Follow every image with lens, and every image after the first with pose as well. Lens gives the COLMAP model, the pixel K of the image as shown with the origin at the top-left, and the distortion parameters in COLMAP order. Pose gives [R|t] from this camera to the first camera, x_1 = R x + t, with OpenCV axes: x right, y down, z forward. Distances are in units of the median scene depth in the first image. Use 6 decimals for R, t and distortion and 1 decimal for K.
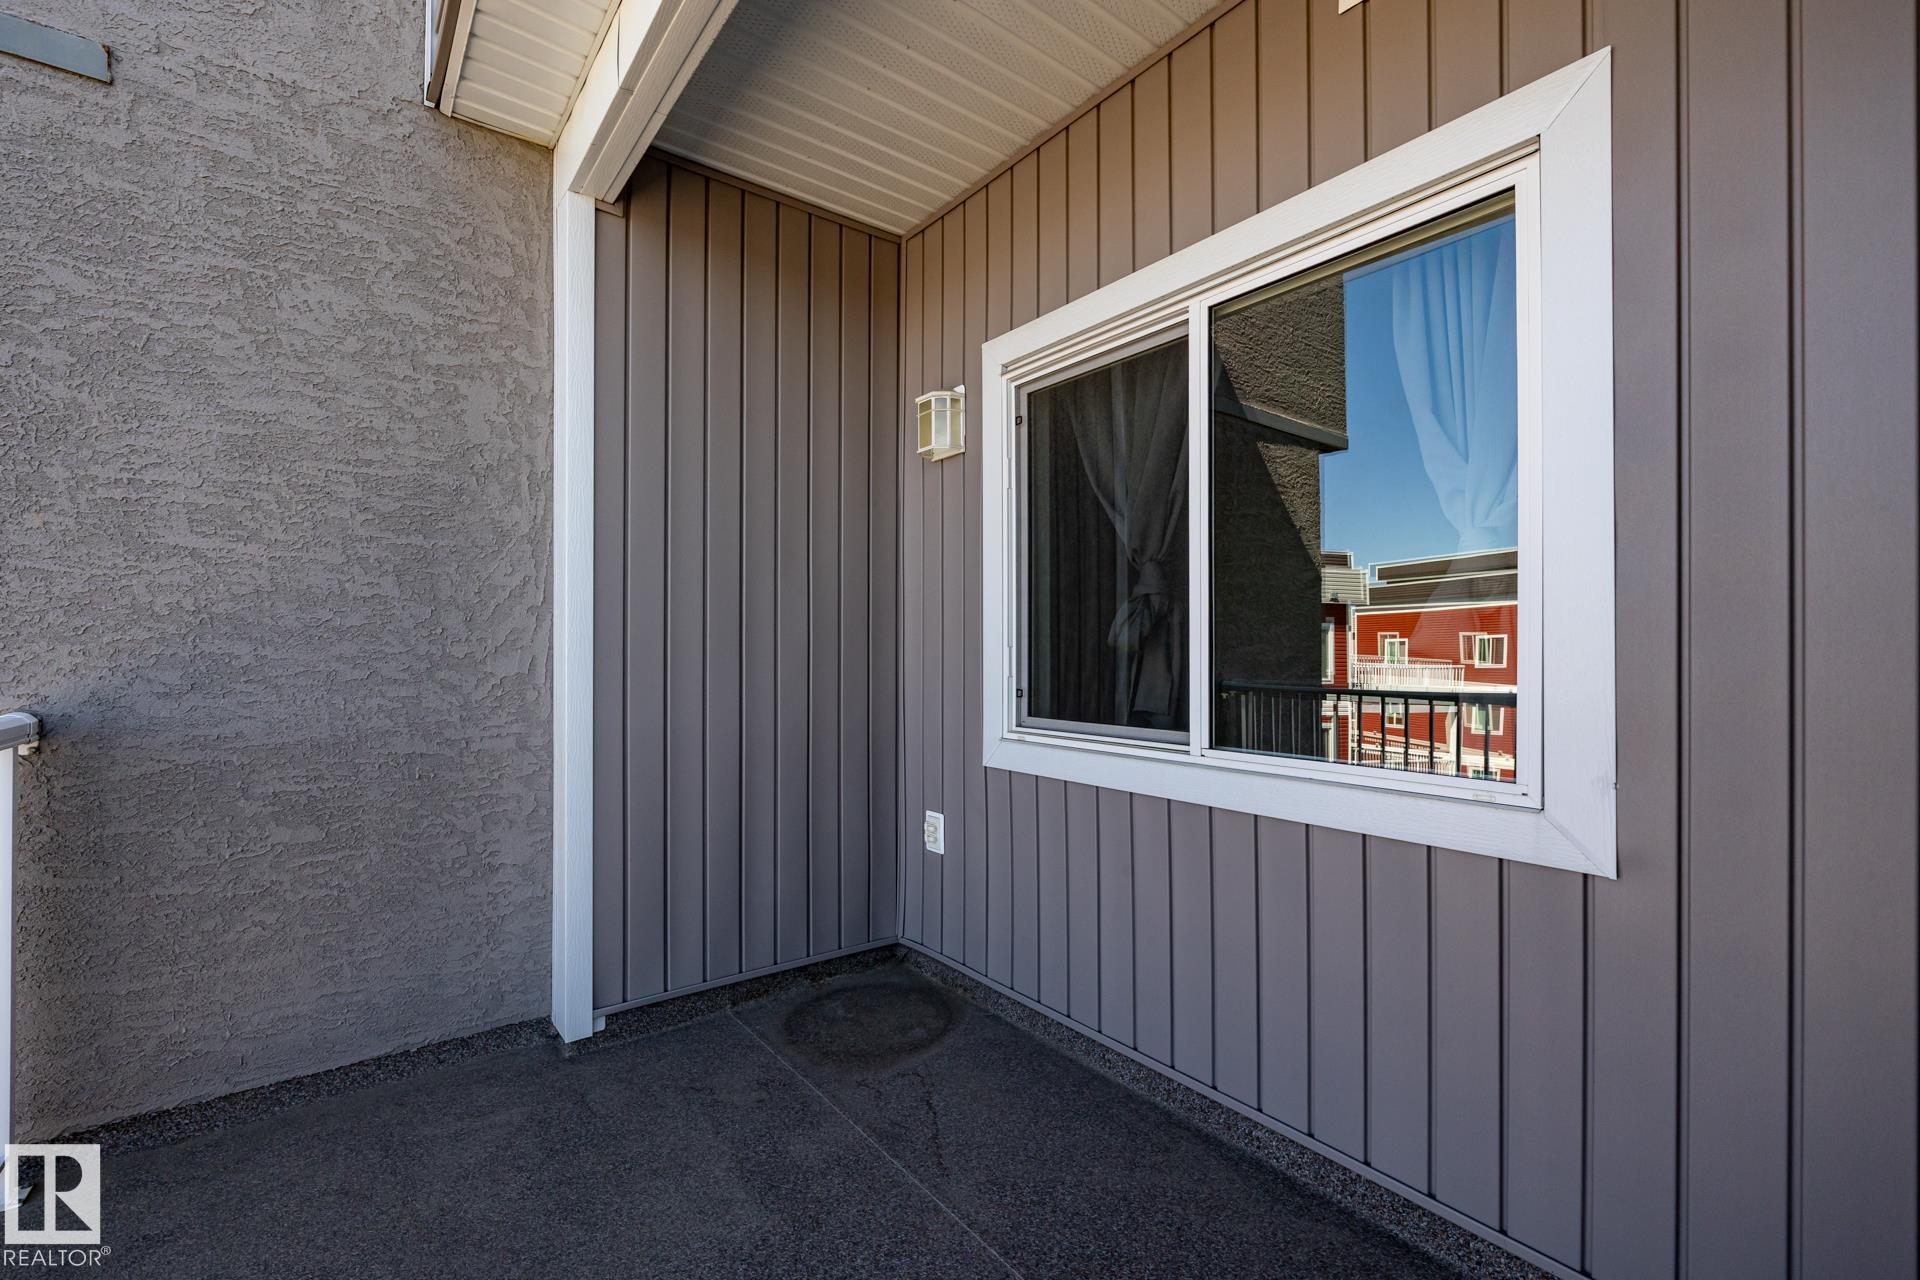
lens RADIAL K [[816.1, 0, 961.6], [0, 816.1, 657.8], [0, 0, 1]] dist [-0.004144, 0.000916]
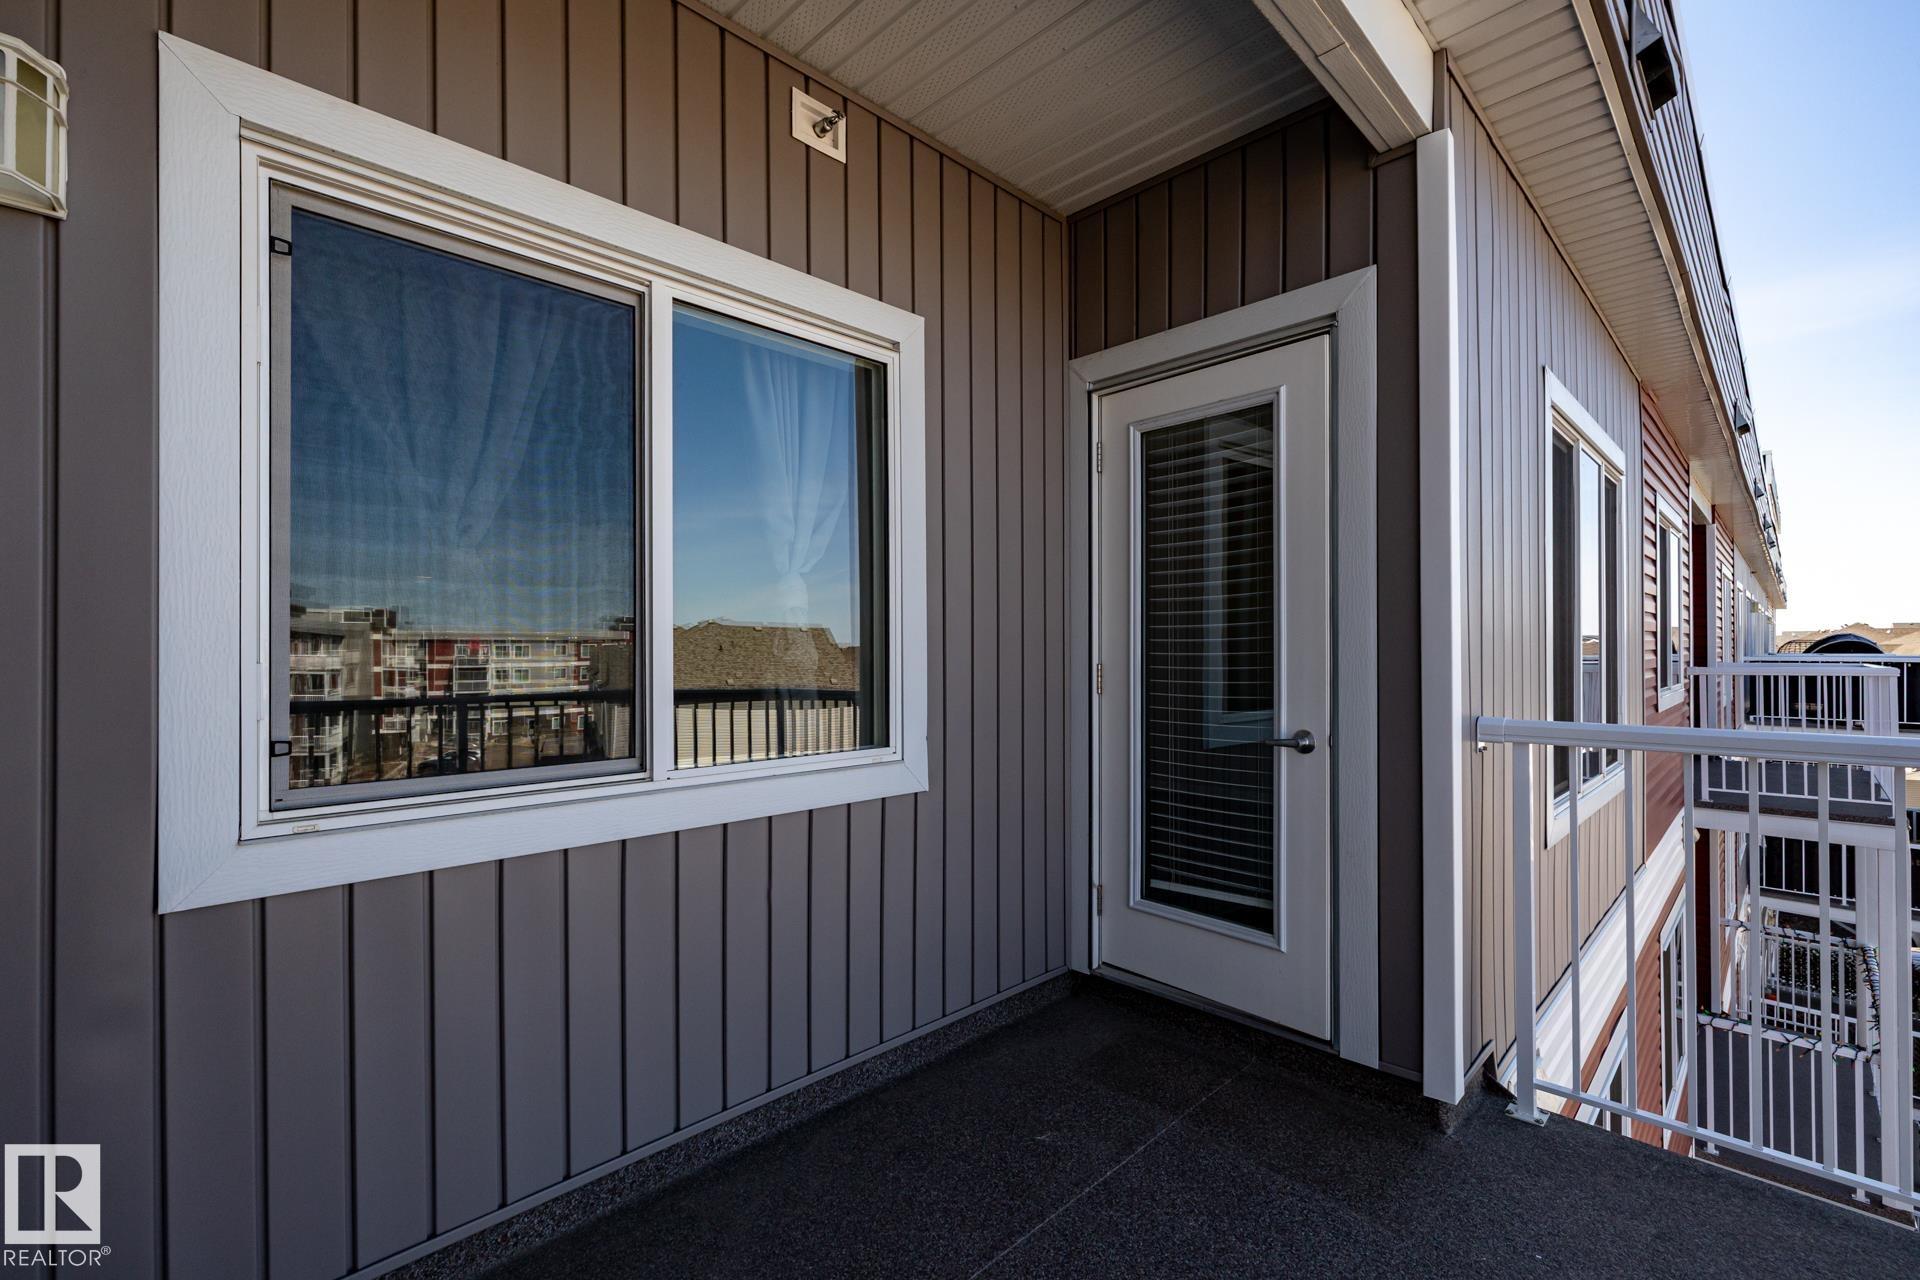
lens RADIAL K [[816.1, 0, 958.1], [0, 816.1, 633.6], [0, 0, 1]] dist [-0.004144, 0.000916]
pose [[-0.123198, 0.009600, 0.992336, -0.668130], [-0.002846, 0.999946, -0.010027, -0.035981], [-0.992378, -0.004059, -0.123164, 0.797183]]
